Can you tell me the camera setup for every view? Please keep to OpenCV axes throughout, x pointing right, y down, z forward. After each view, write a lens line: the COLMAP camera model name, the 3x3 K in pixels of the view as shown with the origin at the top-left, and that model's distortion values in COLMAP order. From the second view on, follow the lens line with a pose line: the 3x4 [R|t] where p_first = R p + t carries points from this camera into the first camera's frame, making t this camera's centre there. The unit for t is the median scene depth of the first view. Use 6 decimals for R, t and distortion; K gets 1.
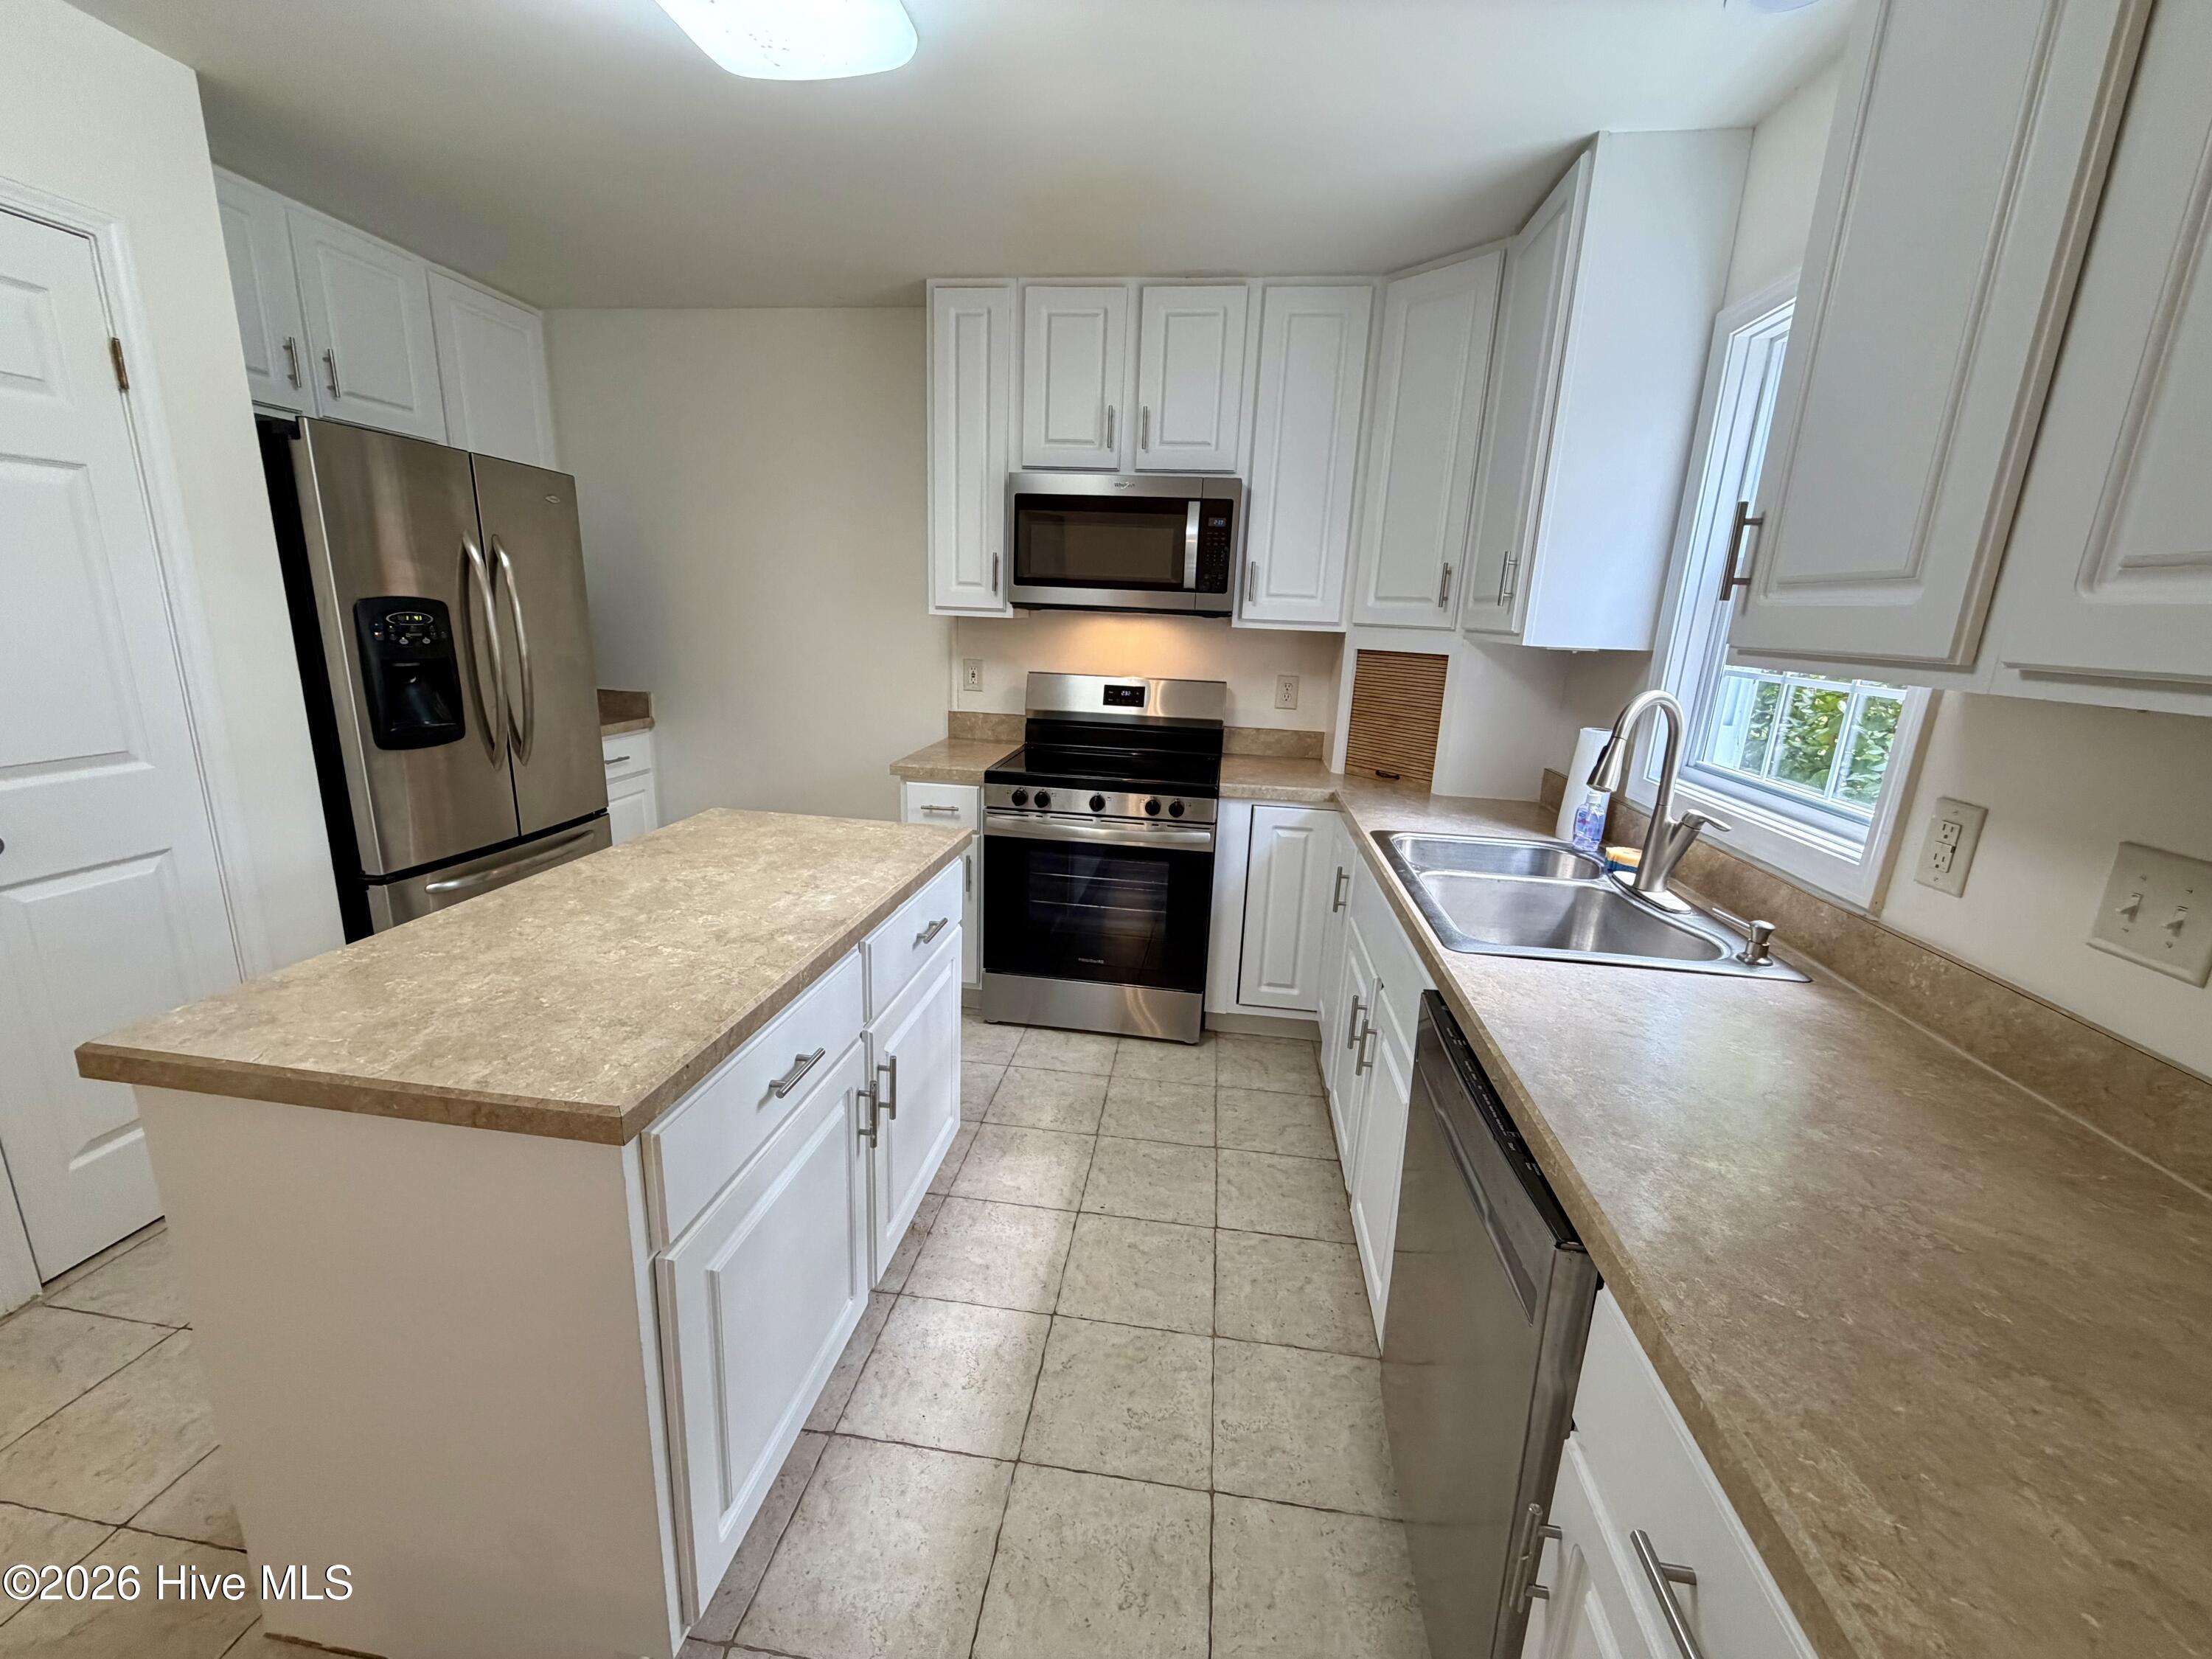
lens RADIAL K [[885.3, 0, 1098.0], [0, 885.3, 827.1], [0, 0, 1]] dist [-0.000793, -0.000769]
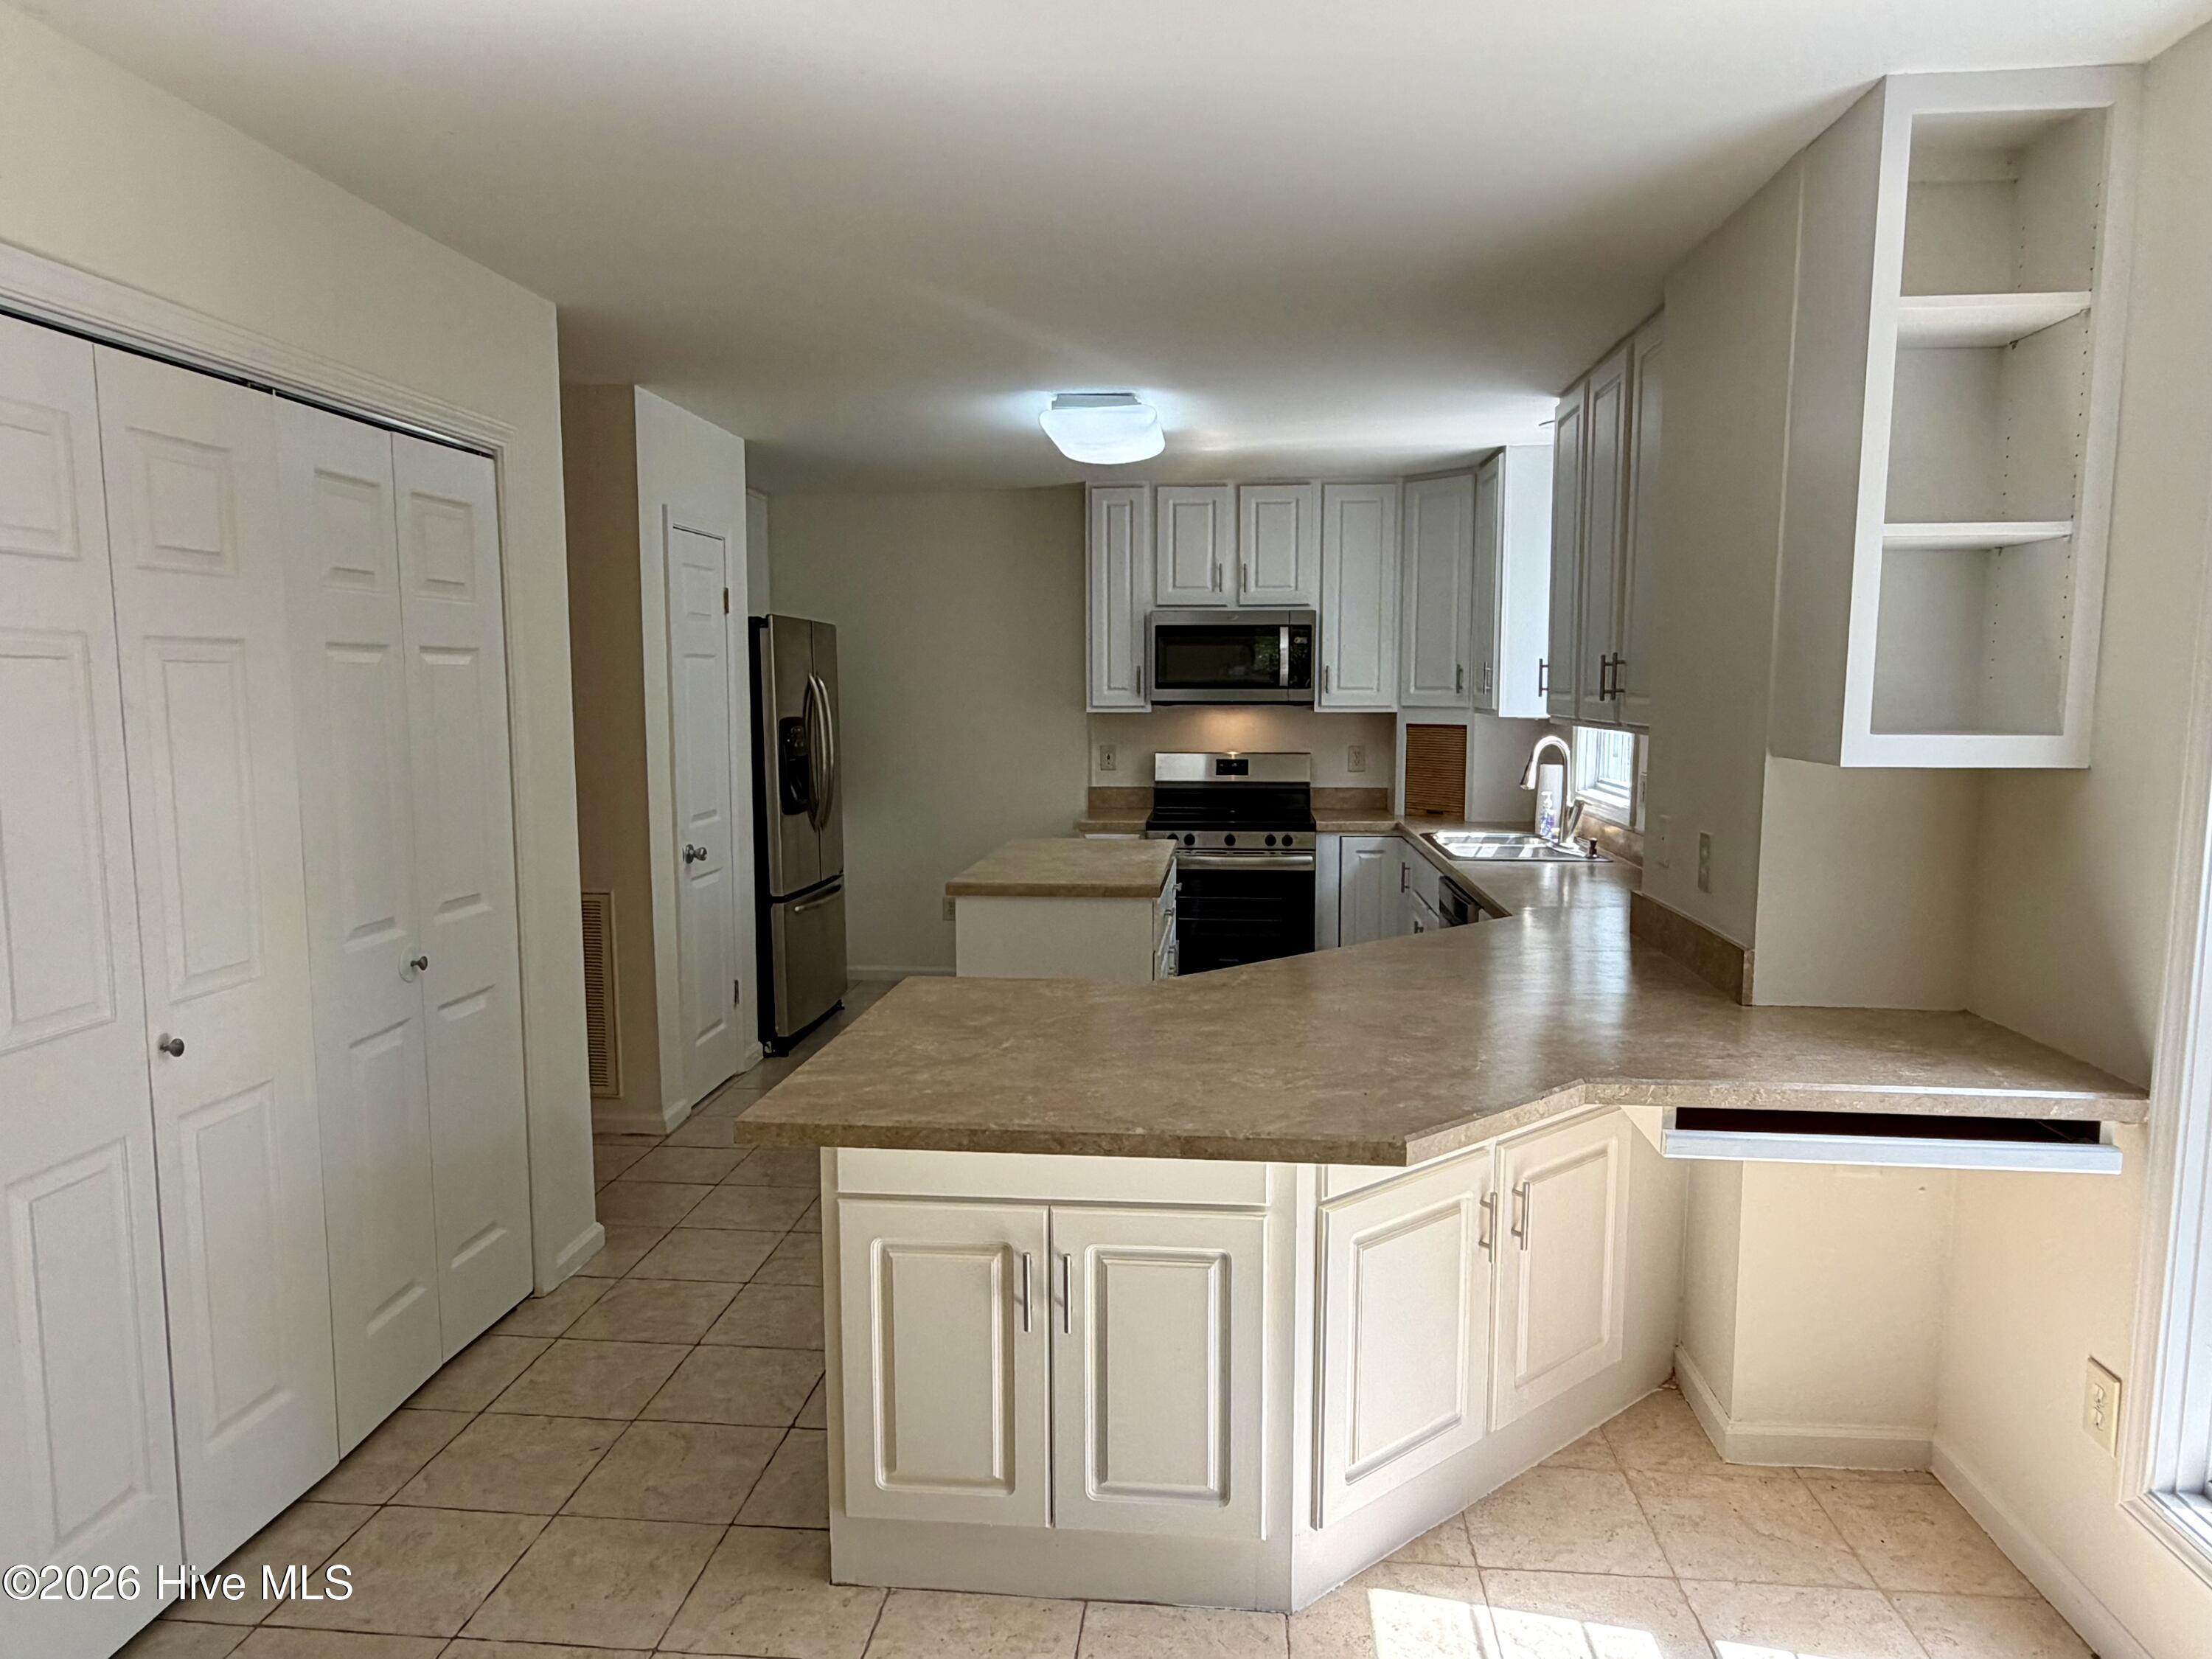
lens RADIAL K [[1370.5, 0, 1112.3], [0, 1370.5, 831.1], [0, 0, 1]] dist [0.002797, -0.000046]
pose [[0.997800, -0.046650, 0.047097, -0.283564], [0.052493, 0.989911, -0.131606, 0.230821], [-0.040483, 0.133789, 0.990183, -1.117930]]
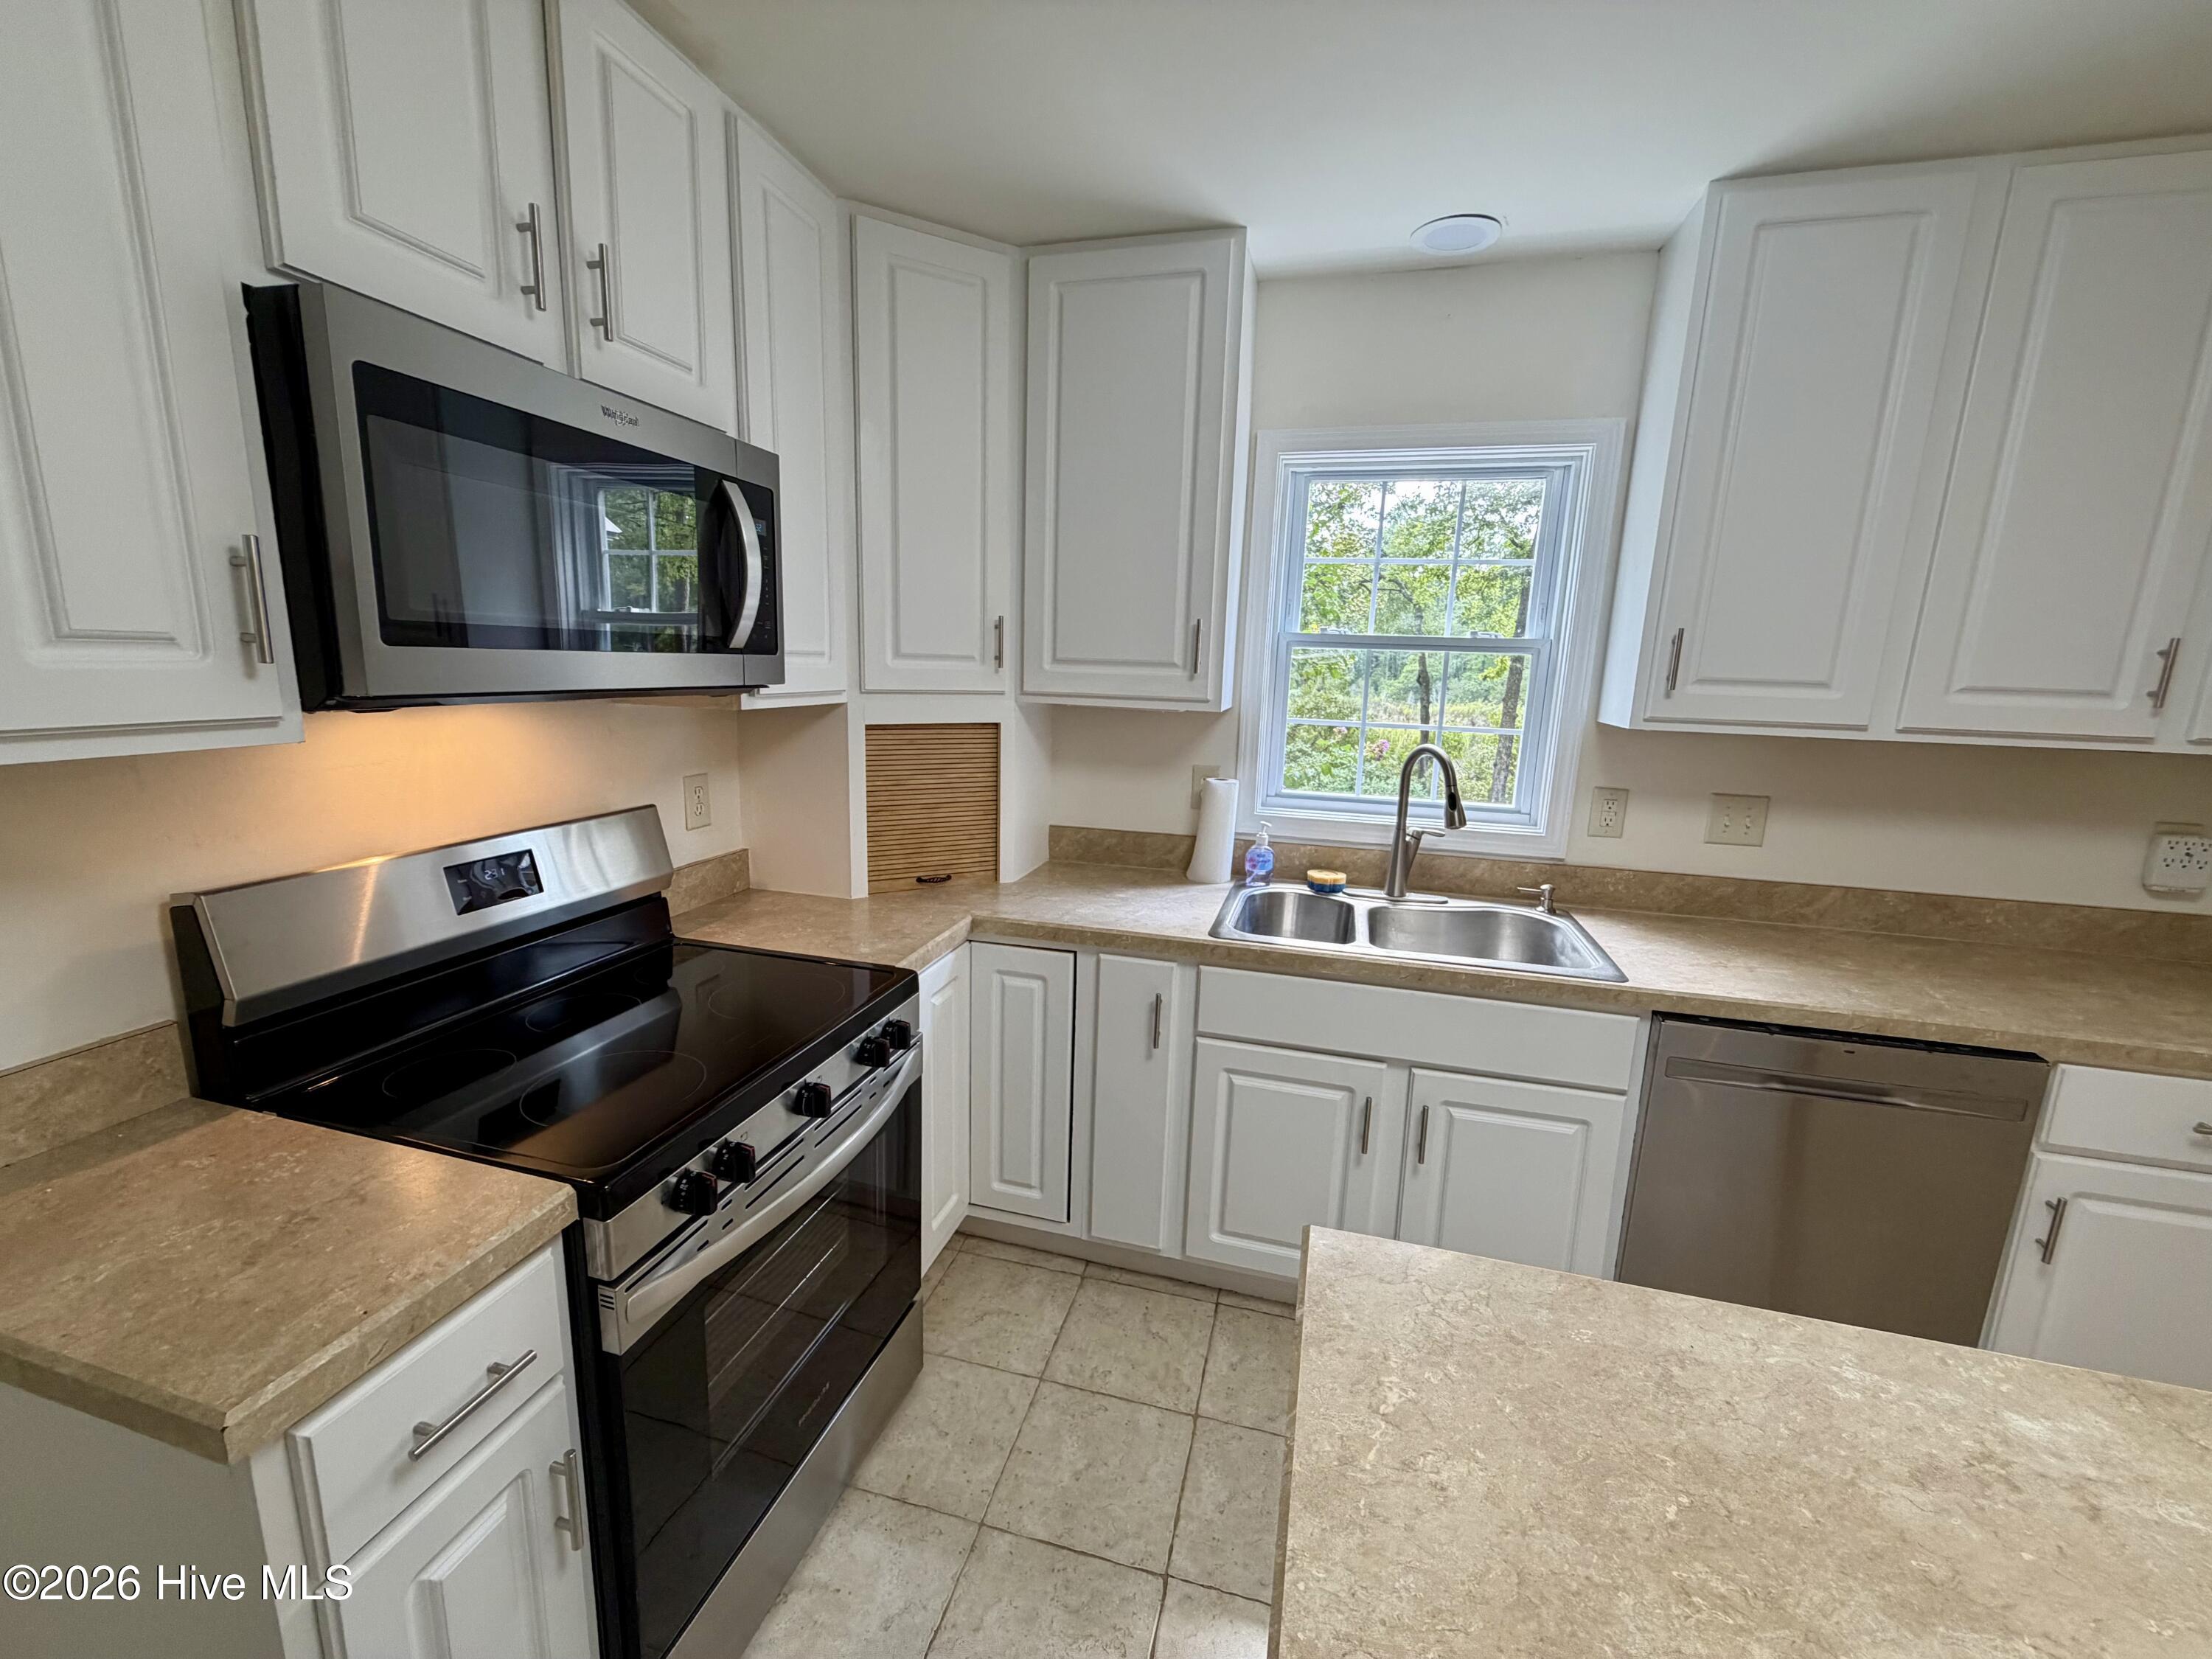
lens RADIAL K [[885.3, 0, 1106.0], [0, 885.3, 825.0], [0, 0, 1]] dist [-0.000793, -0.000769]
pose [[0.129451, -0.218432, 0.967228, -0.403816], [0.214843, 0.958443, 0.187694, -0.221558], [-0.968032, 0.183505, 0.171000, 0.723396]]
